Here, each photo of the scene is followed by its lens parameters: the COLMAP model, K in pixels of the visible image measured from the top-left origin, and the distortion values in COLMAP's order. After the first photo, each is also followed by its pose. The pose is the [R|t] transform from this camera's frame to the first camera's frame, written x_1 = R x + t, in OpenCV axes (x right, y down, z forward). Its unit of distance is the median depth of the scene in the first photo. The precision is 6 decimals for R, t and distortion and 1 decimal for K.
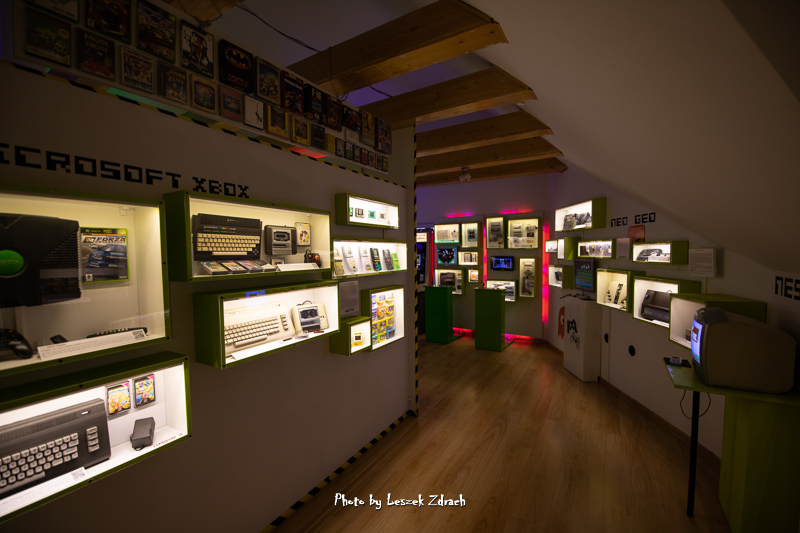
lens RADIAL K [[345.4, 0, 400.0], [0, 345.4, 266.5], [0, 0, 1]] dist [-0.019971, -0.000406]
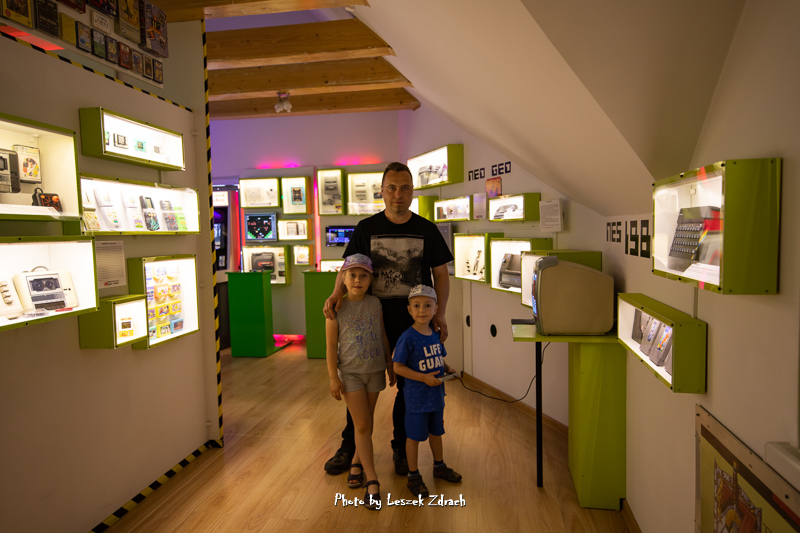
lens RADIAL K [[544.3, 0, 400.0], [0, 544.3, 266.5], [0, 0, 1]] dist [0.022339, -0.006098]
pose [[0.928559, -0.033938, 0.369630, -0.012495], [0.028265, 0.999385, 0.020755, 0.067388], [-0.370107, -0.008825, 0.928947, -0.156186]]
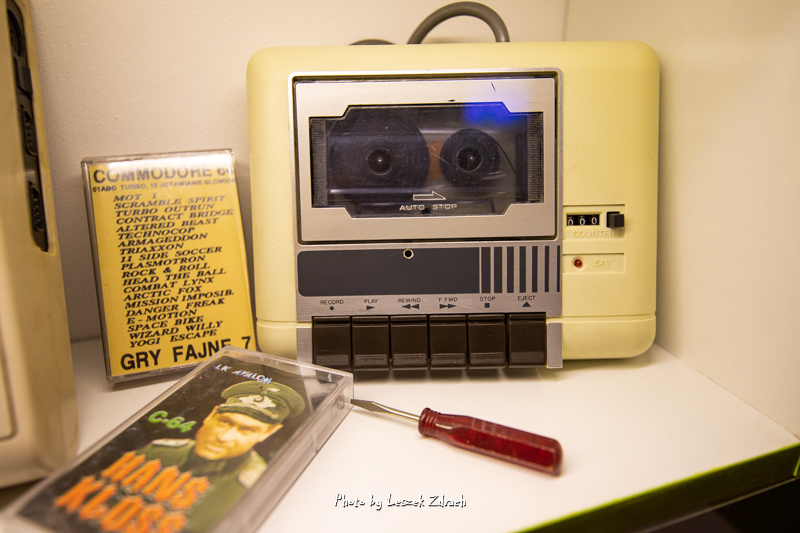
lens RADIAL K [[544.3, 0, 400.0], [0, 544.3, 266.5], [0, 0, 1]] dist [0.022339, -0.006098]
pose [[0.783244, 0.254040, -0.567444, -0.128779], [-0.038200, 0.930648, 0.363915, 0.077092], [0.620540, -0.263358, 0.738629, 0.603025]]
